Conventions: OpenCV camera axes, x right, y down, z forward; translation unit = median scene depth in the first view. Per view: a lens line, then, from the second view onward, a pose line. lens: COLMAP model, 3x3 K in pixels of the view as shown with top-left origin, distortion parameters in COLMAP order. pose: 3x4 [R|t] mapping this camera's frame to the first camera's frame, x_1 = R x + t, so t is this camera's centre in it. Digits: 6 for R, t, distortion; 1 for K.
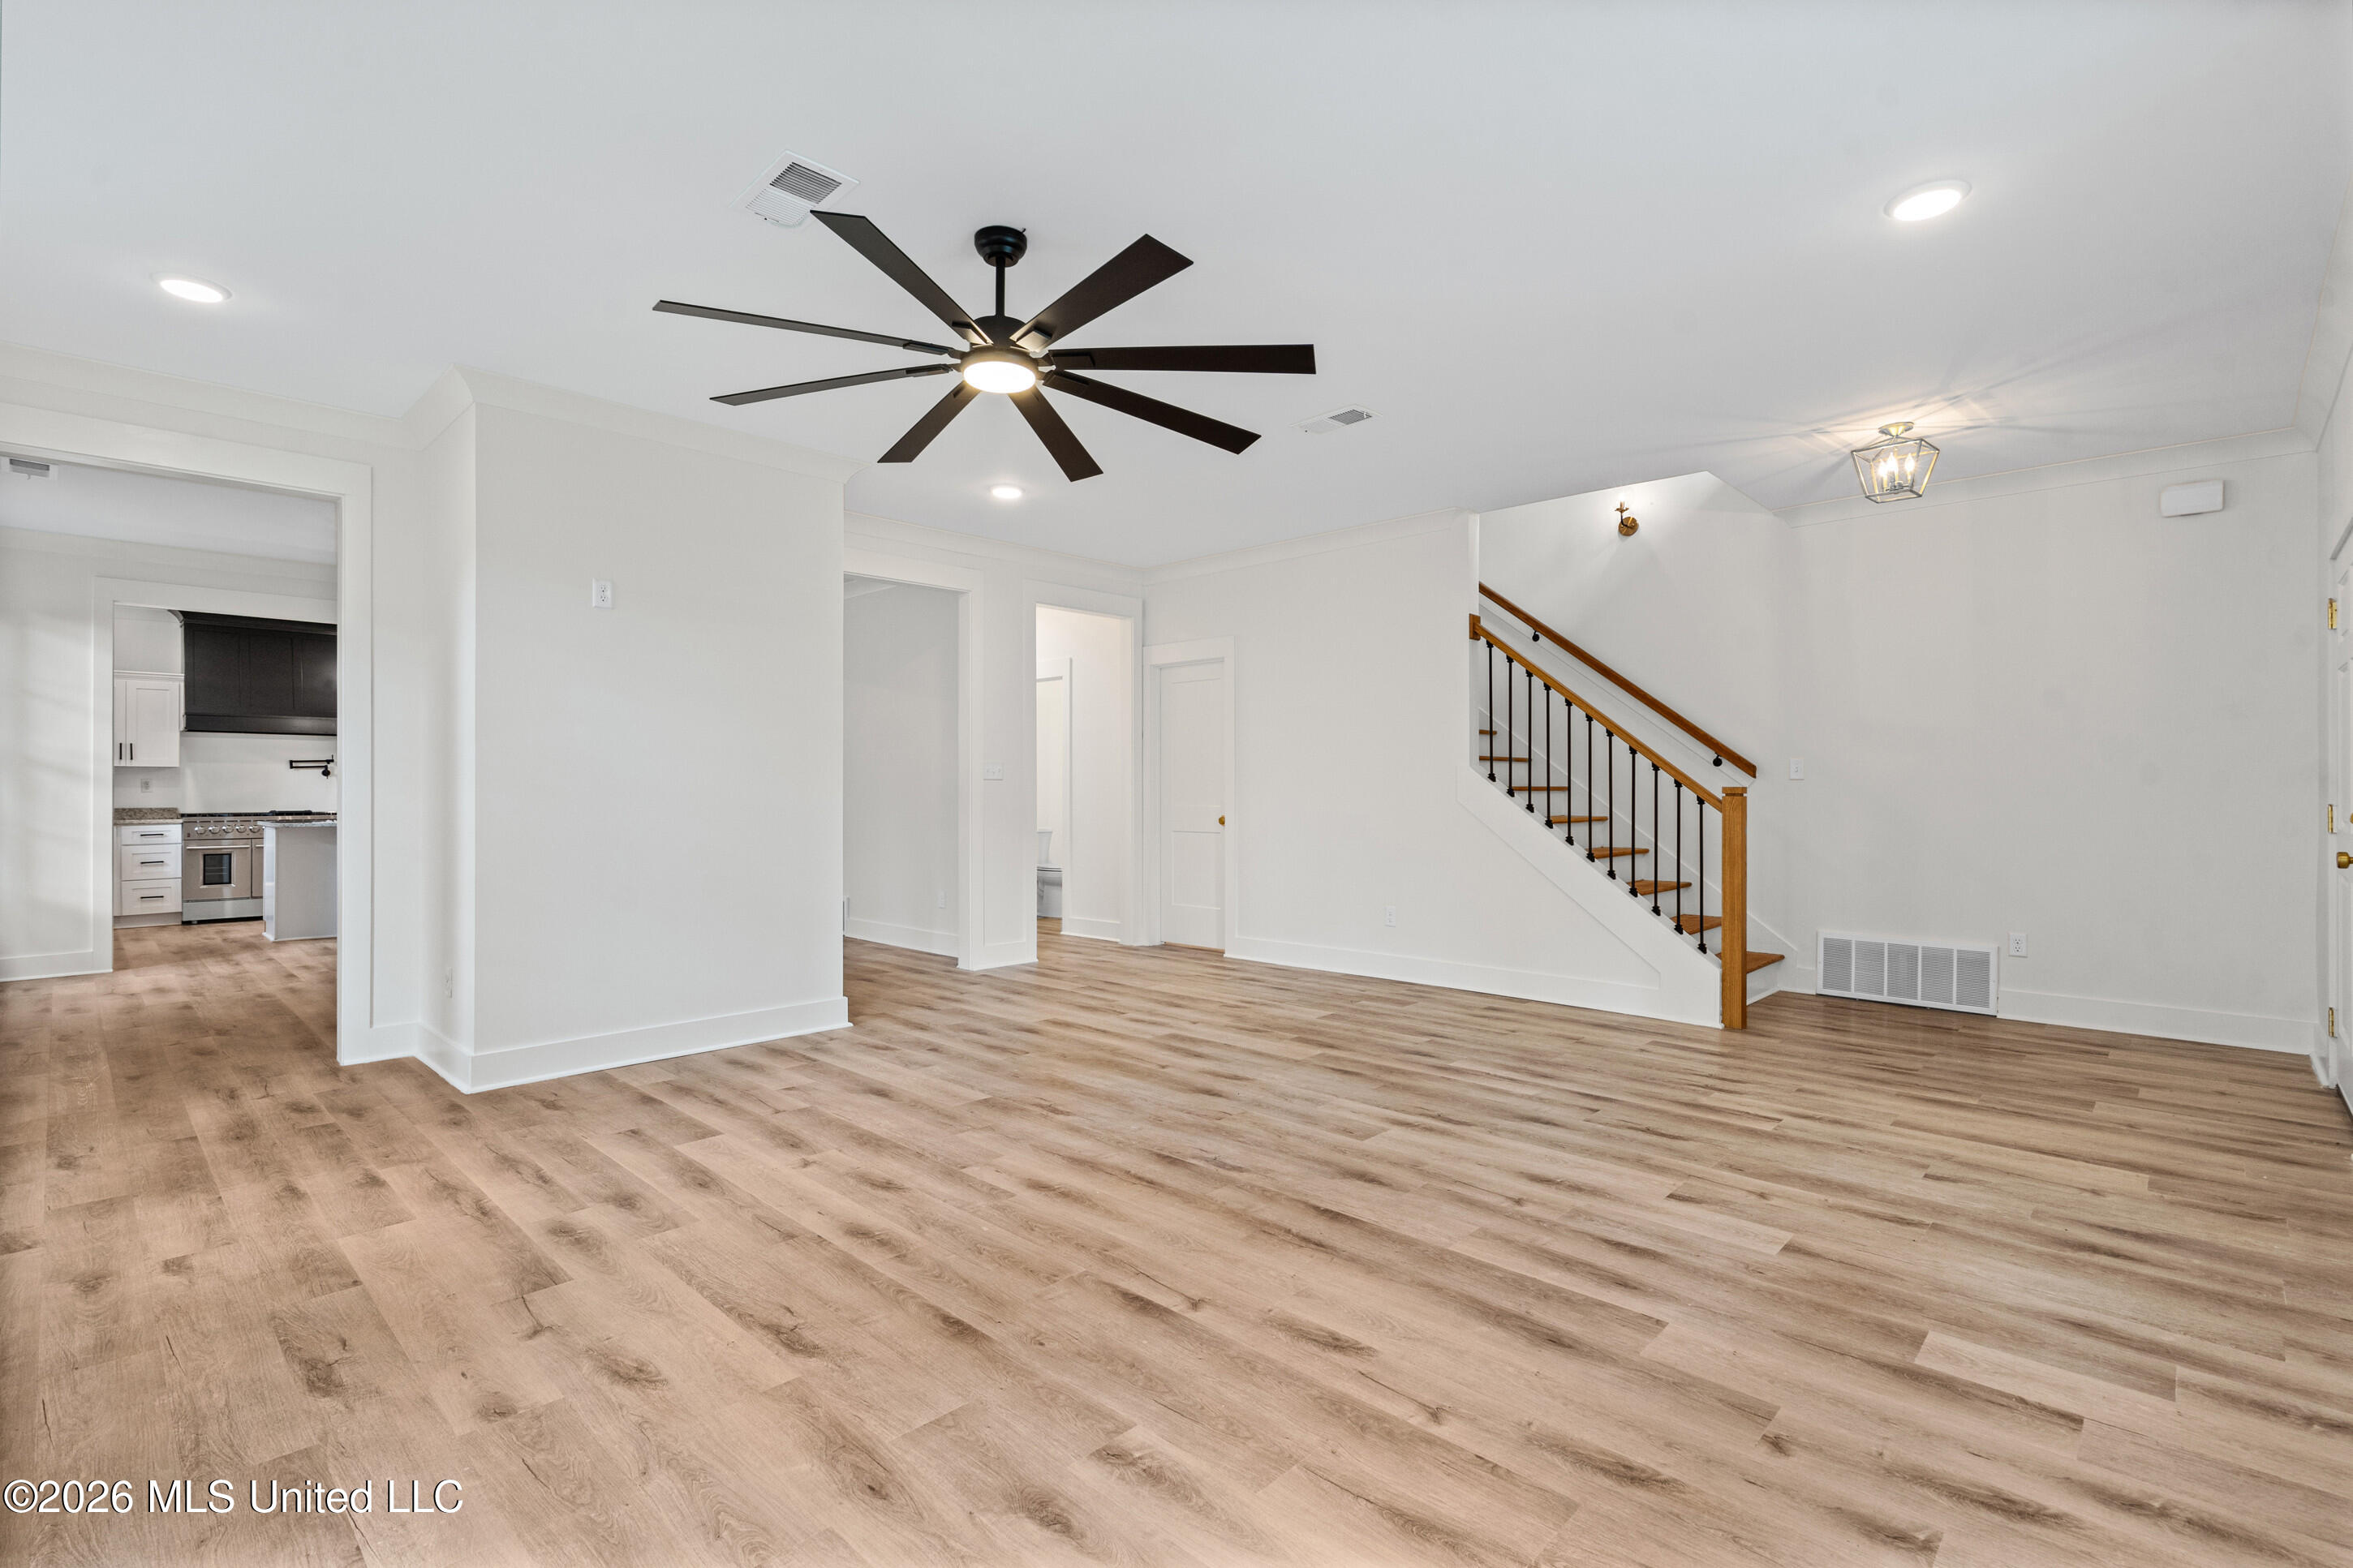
lens RADIAL K [[1081.9, 0, 1154.6], [0, 1081.9, 791.5], [0, 0, 1]] dist [-0.014102, 0.000991]
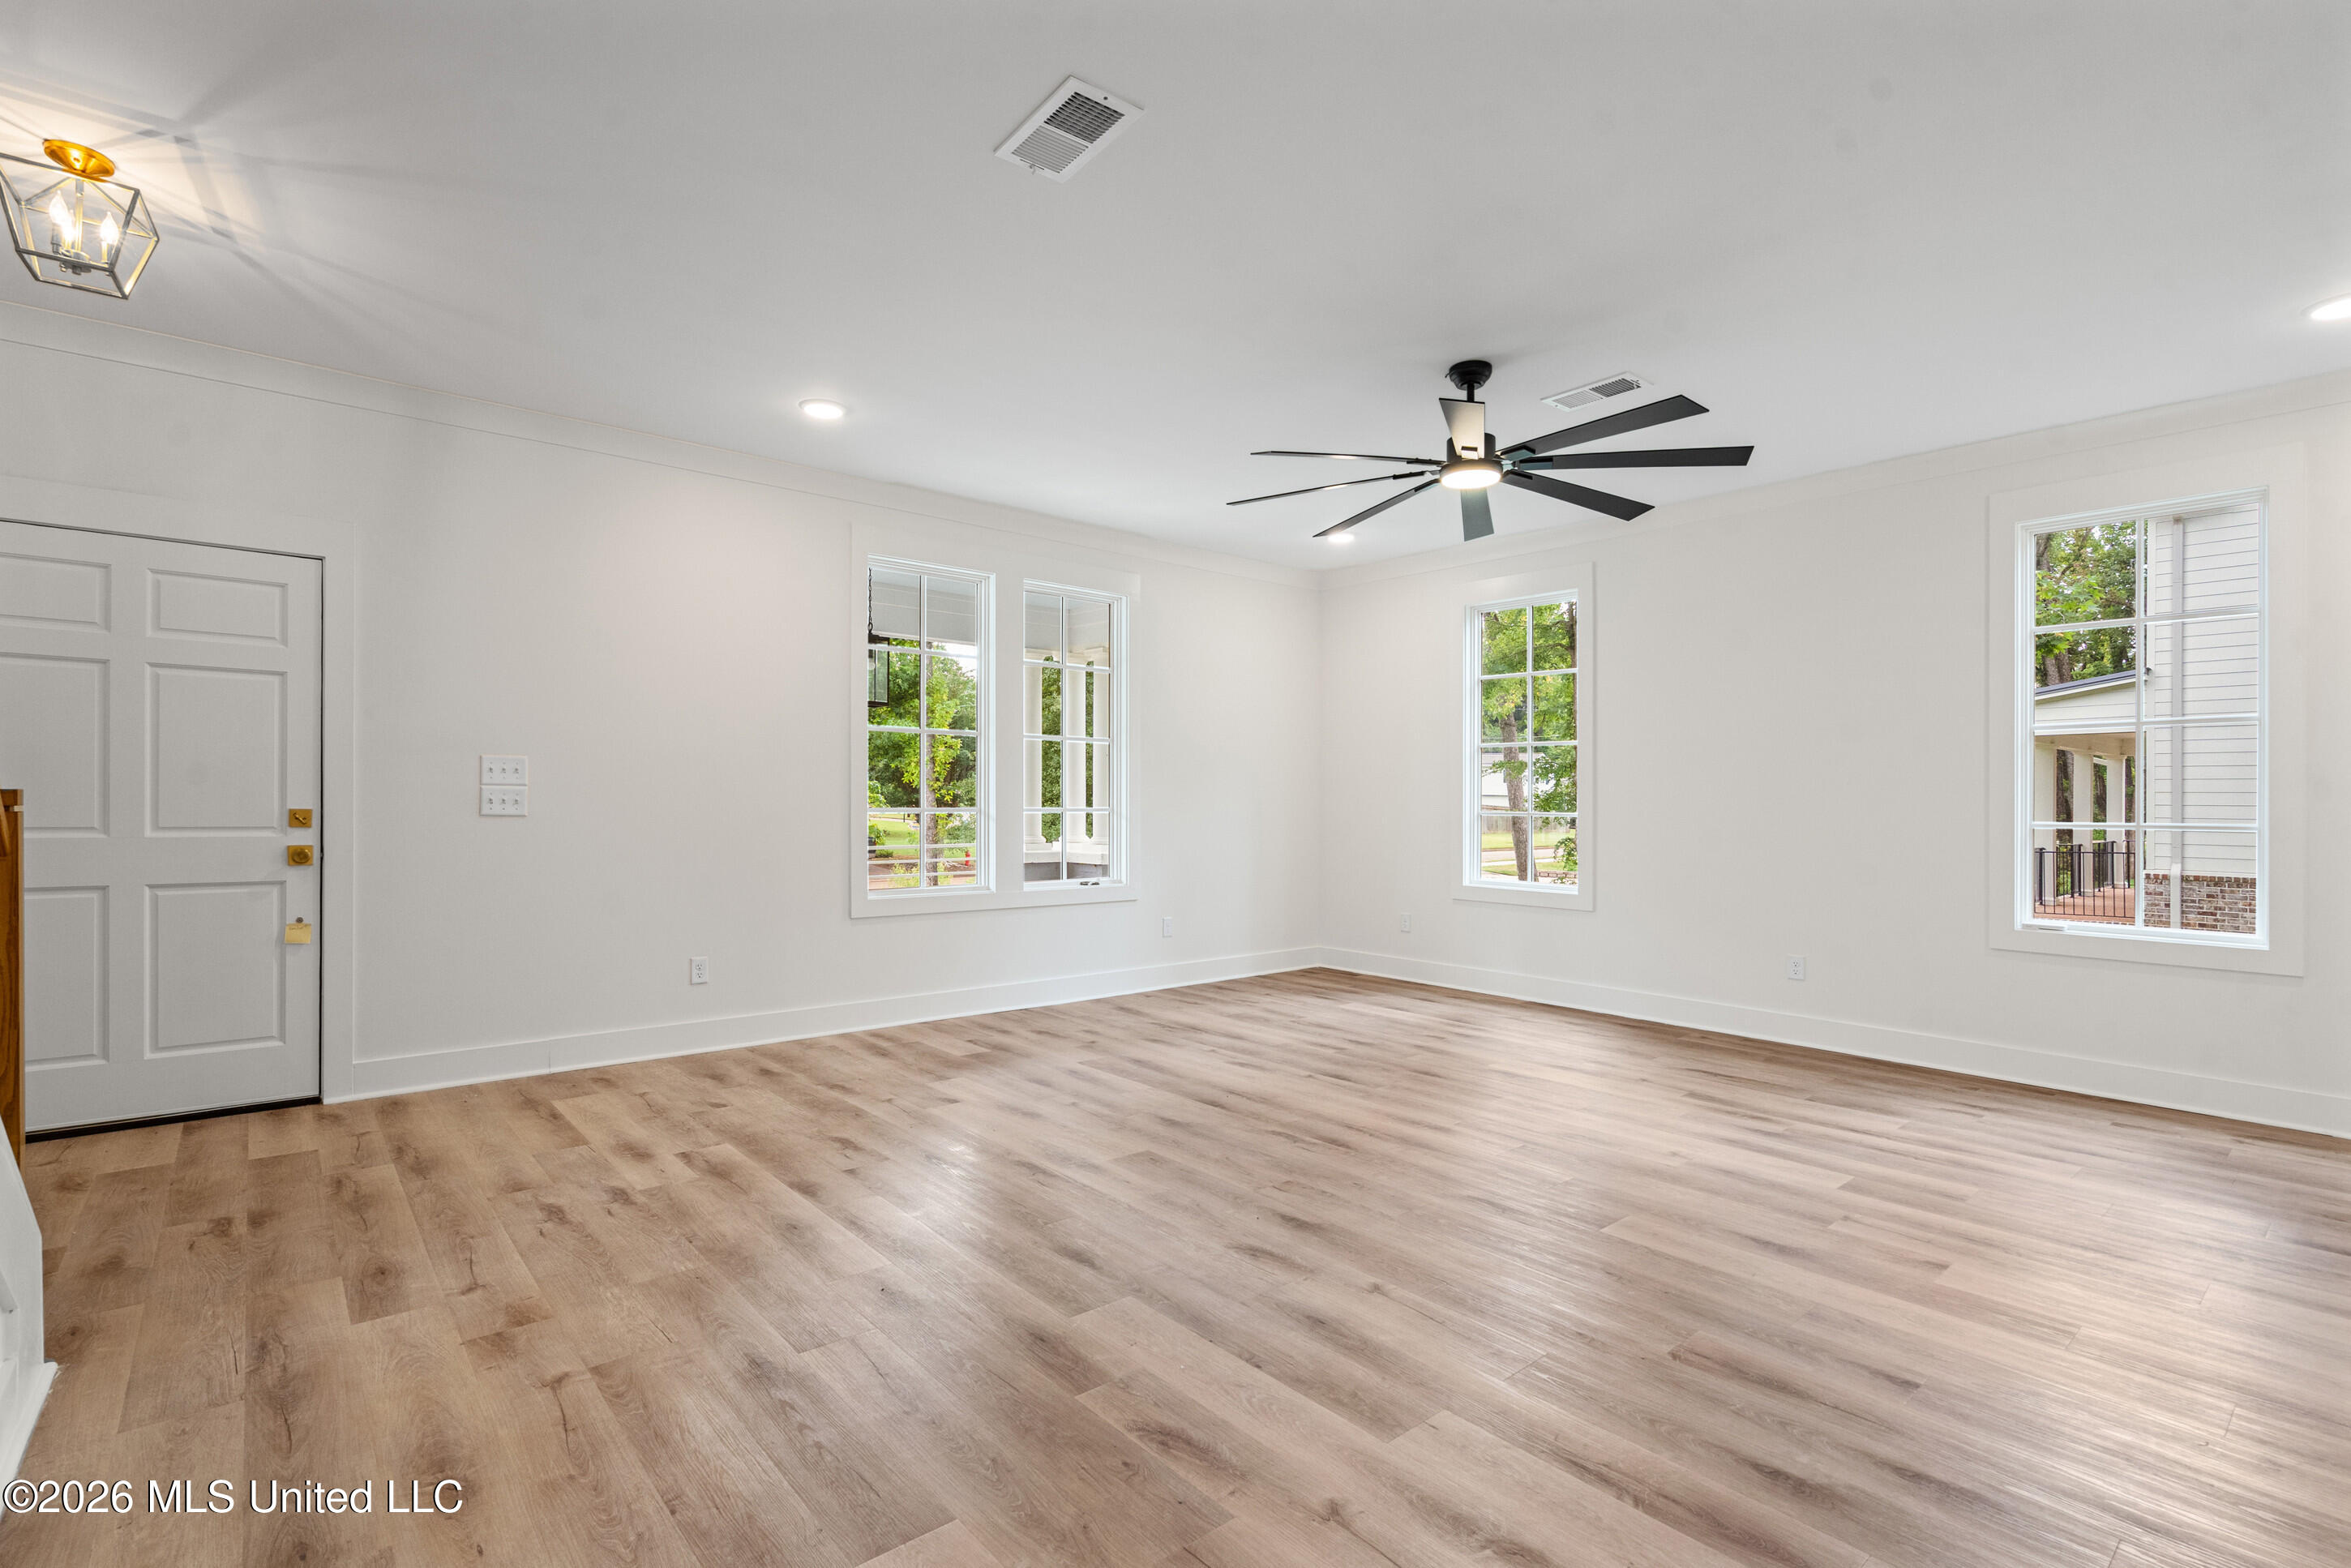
lens RADIAL K [[1081.2, 0, 1152.5], [0, 1081.2, 777.8], [0, 0, 1]] dist [-0.014102, 0.000991]
pose [[-0.995388, -0.008195, 0.095579, 0.099963], [-0.009746, 0.999828, -0.015777, -0.009789], [-0.095433, -0.016636, -0.995297, 2.136697]]
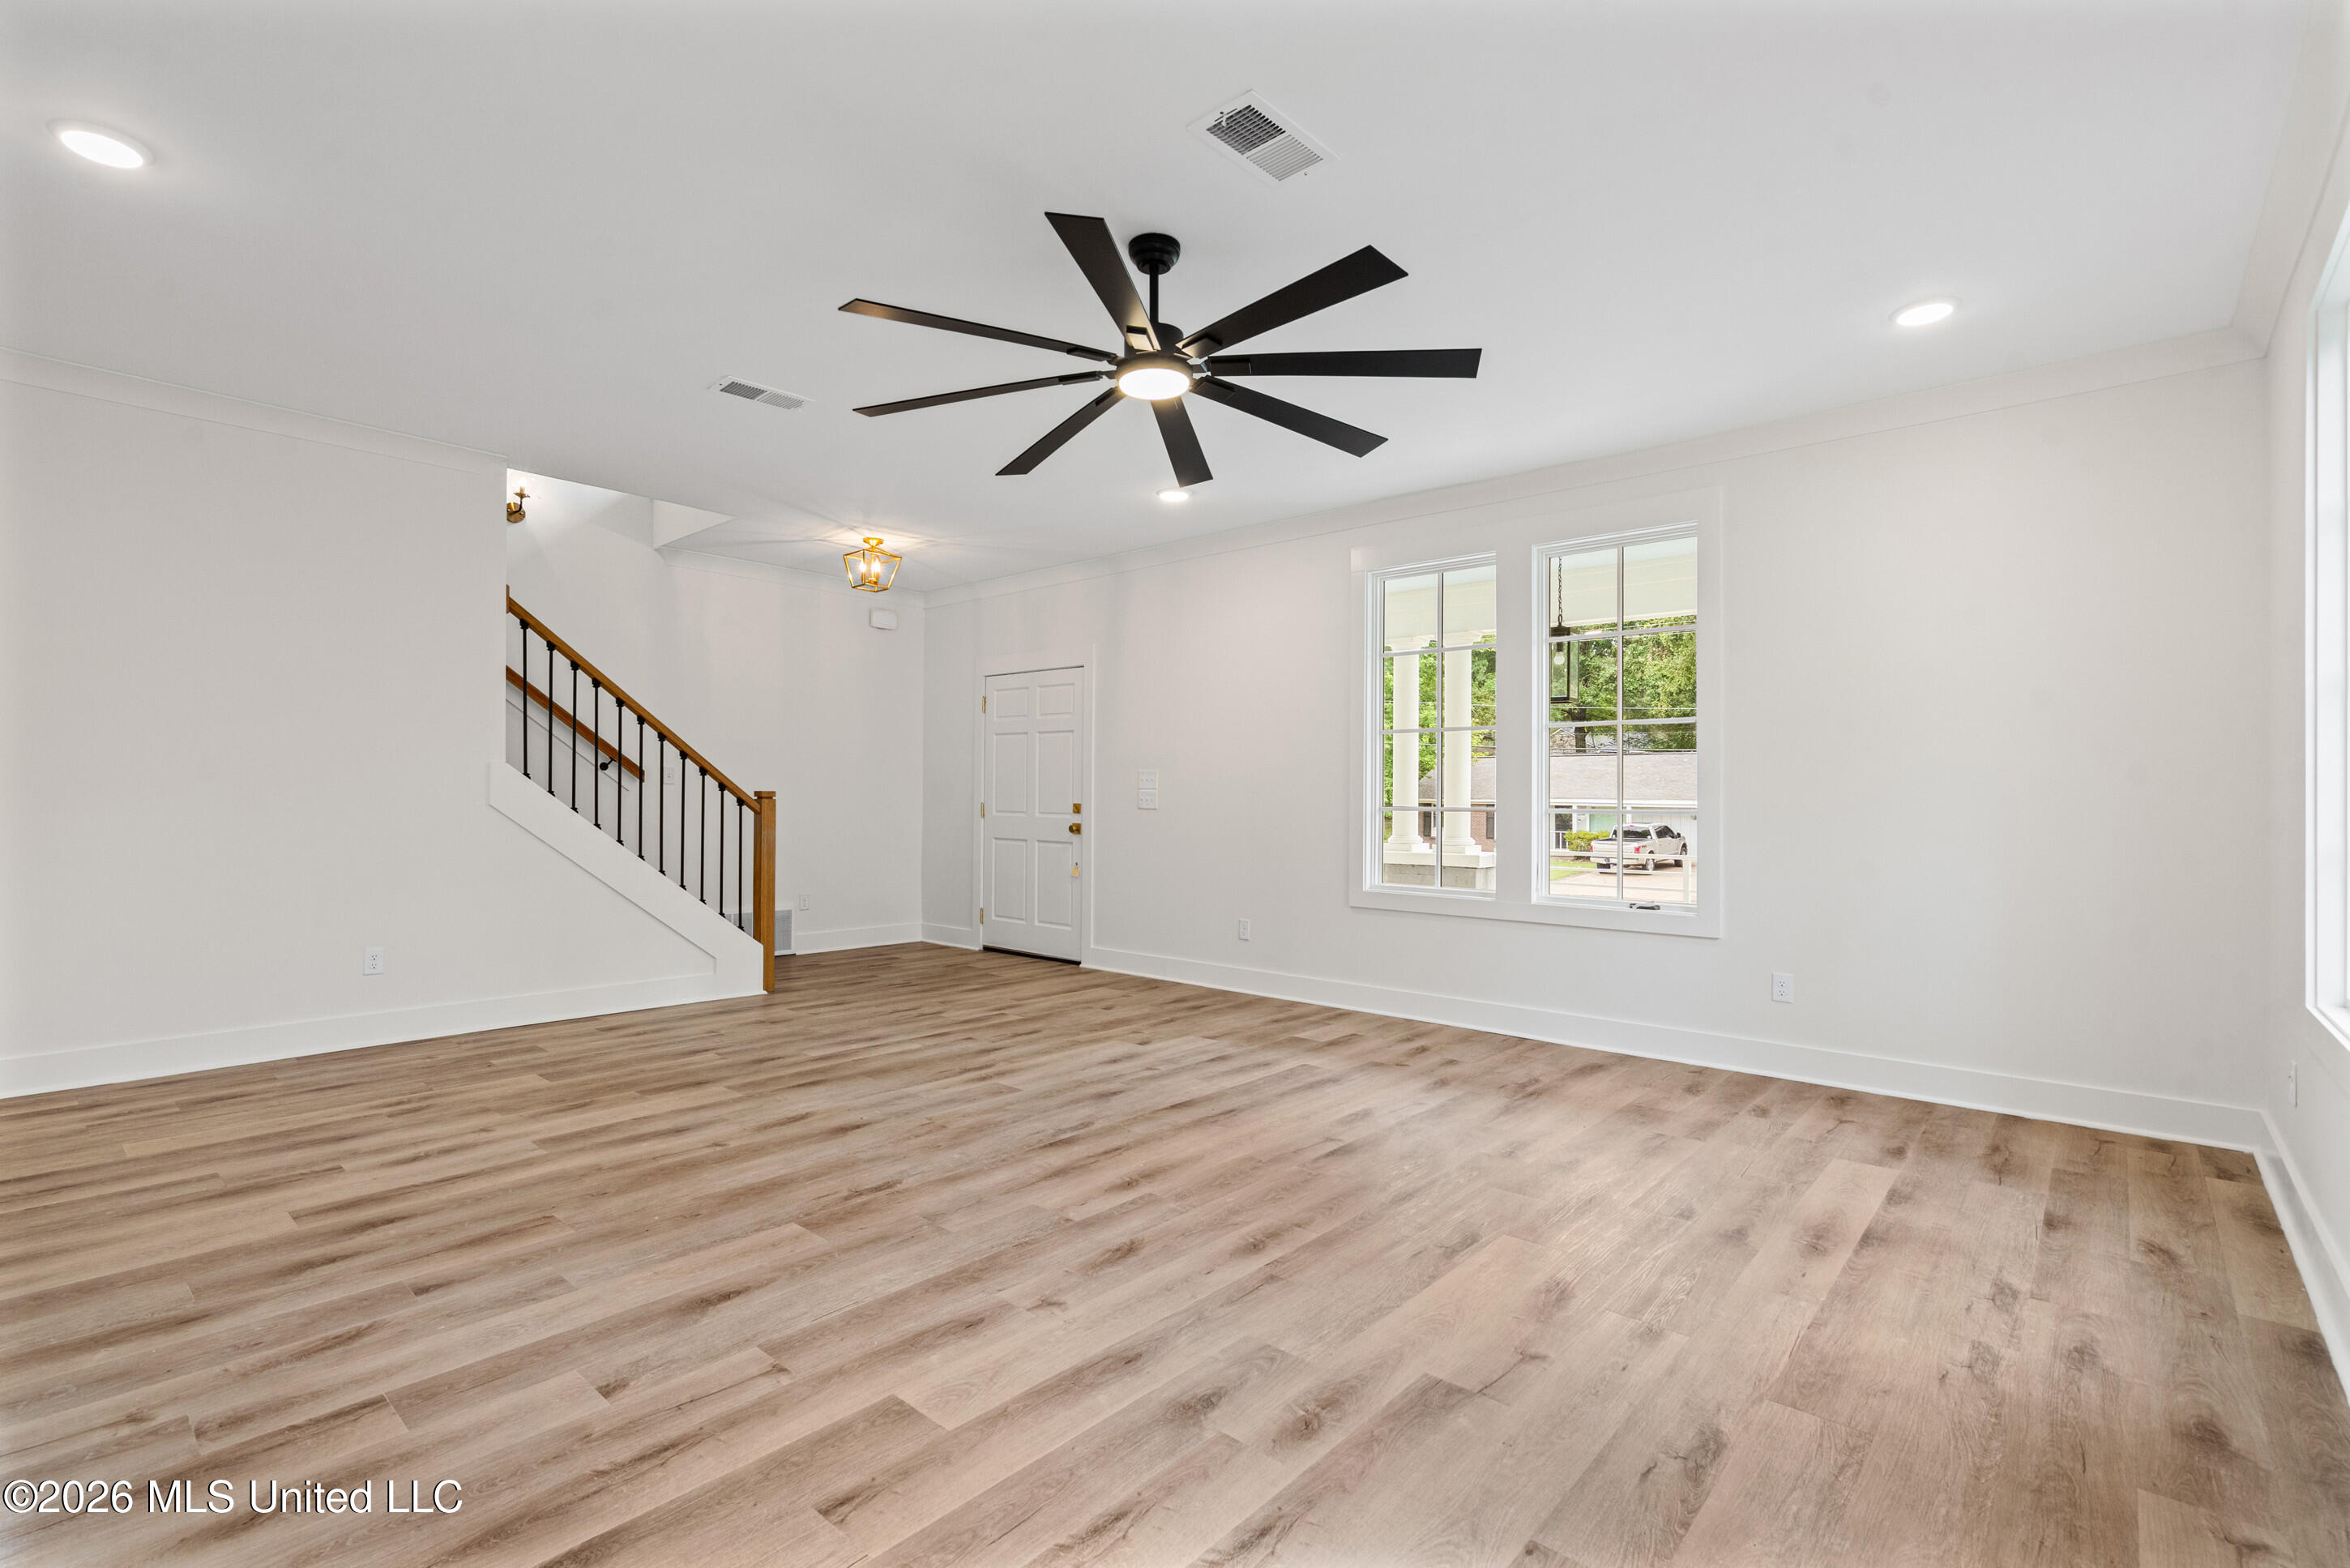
lens RADIAL K [[1080.7, 0, 1157.1], [0, 1080.7, 773.2], [0, 0, 1]] dist [-0.014102, 0.000991]
pose [[-0.047011, 0.019318, 0.998708, -1.072675], [-0.004257, 0.999800, -0.019540, -0.003517], [-0.998885, -0.005170, -0.046919, 0.966491]]
